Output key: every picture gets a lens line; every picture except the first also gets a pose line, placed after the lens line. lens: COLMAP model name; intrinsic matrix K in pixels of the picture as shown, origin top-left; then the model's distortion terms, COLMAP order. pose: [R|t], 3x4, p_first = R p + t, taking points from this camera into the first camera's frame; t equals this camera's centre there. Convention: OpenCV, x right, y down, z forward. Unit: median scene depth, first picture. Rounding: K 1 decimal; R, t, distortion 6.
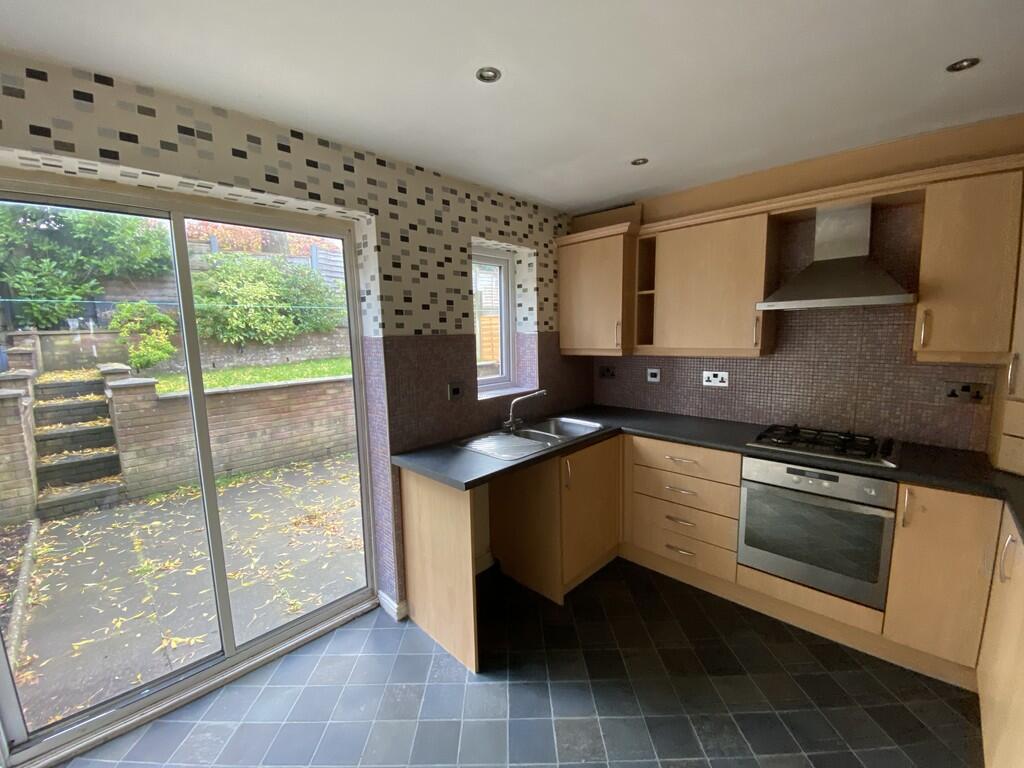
lens RADIAL K [[417.5, 0, 525.6], [0, 417.5, 380.9], [0, 0, 1]] dist [-0.026094, -0.004172]
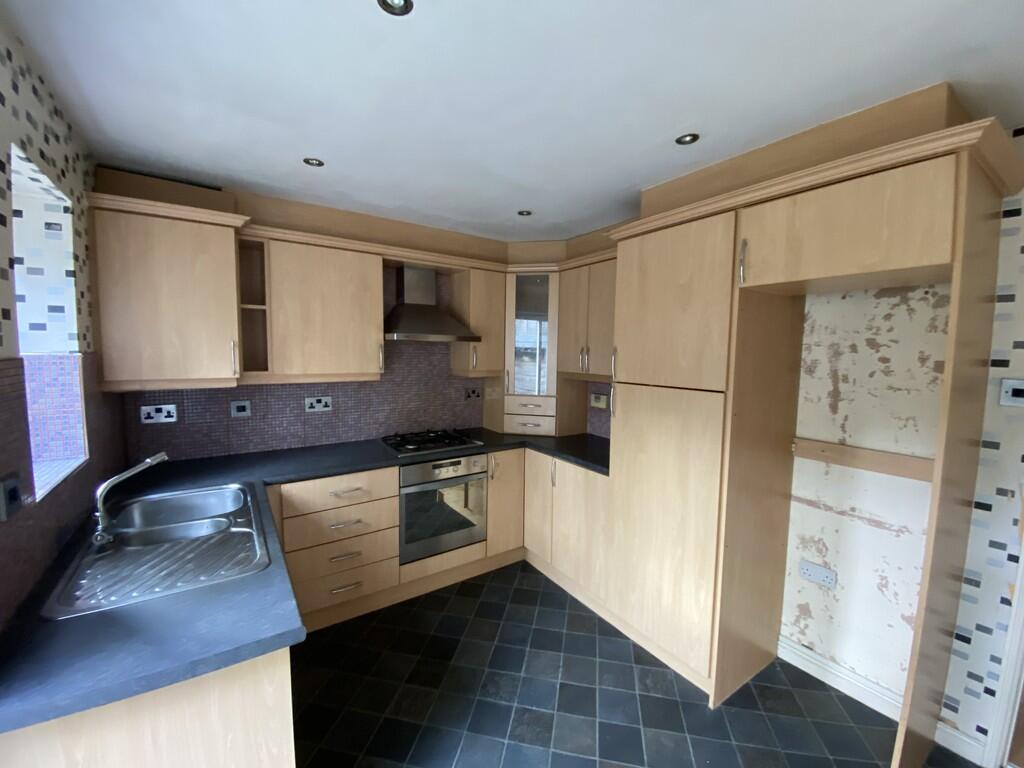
lens RADIAL K [[417.5, 0, 490.9], [0, 417.5, 379.3], [0, 0, 1]] dist [-0.026094, -0.004172]
pose [[0.193366, -0.037021, 0.980428, -0.434108], [0.103726, 0.994459, 0.017093, -0.040316], [-0.975628, 0.098390, 0.196135, 0.422218]]
